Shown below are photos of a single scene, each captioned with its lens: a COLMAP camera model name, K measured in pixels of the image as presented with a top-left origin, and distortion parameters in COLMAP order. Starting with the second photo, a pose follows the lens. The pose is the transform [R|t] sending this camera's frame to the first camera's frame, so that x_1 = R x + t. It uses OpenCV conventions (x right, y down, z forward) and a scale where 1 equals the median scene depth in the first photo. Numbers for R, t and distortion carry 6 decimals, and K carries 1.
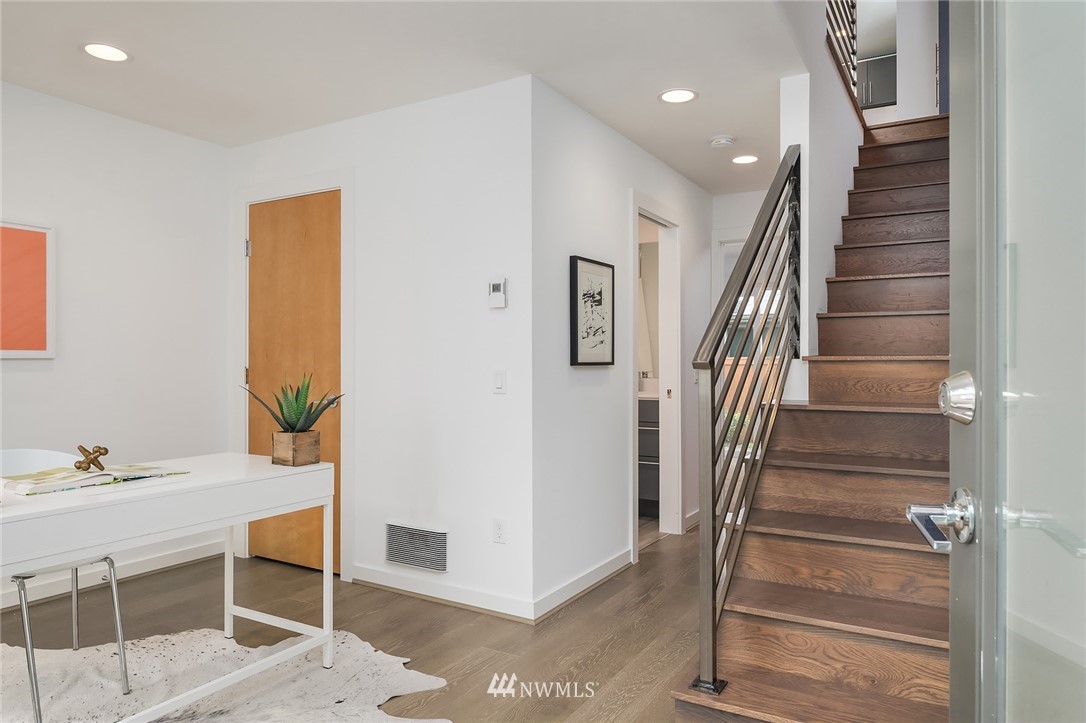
lens RADIAL K [[701.8, 0, 543.0], [0, 701.8, 361.5], [0, 0, 1]] dist [-0.001959, -0.002564]
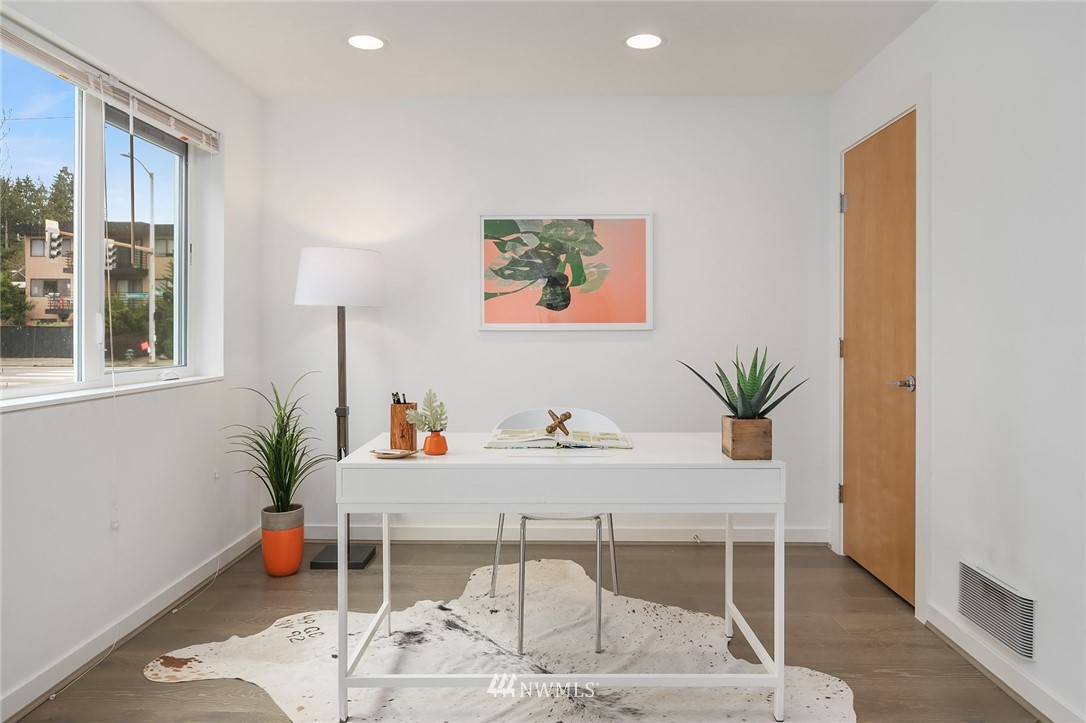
lens RADIAL K [[704.6, 0, 542.8], [0, 704.6, 335.4], [0, 0, 1]] dist [-0.003400, 0.000574]
pose [[0.501404, 0.003550, -0.865206, 0.224263], [0.000975, 0.999989, 0.004668, -0.001088], [0.865213, -0.003185, 0.501395, 0.340353]]
